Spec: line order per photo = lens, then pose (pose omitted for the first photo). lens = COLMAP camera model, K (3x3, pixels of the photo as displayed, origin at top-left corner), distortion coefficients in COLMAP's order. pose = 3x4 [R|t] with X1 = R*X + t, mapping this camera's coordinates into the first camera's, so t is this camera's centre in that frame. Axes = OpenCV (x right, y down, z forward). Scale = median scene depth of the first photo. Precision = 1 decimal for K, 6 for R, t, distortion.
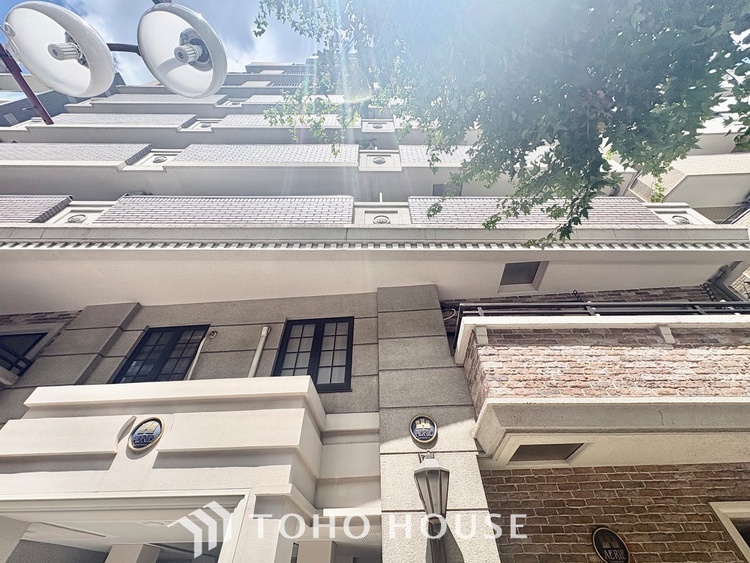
lens RADIAL K [[299.8, 0, 374.1], [0, 299.8, 281.2], [0, 0, 1]] dist [0.000288, 0.000285]
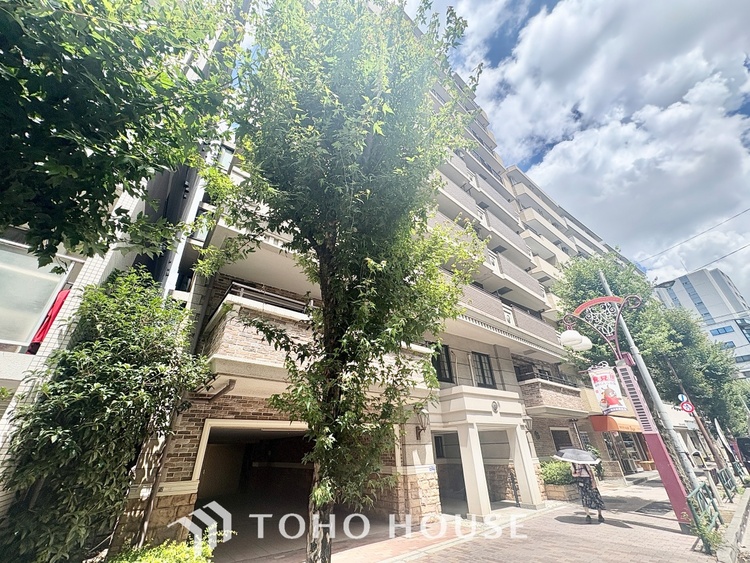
lens RADIAL K [[299.8, 0, 374.1], [0, 299.8, 281.2], [0, 0, 1]] dist [0.000288, 0.000285]
pose [[0.764535, 0.305839, 0.567406, -3.534107], [-0.455227, 0.879399, 0.139376, -0.492539], [-0.456350, -0.364856, 0.811557, -0.508573]]
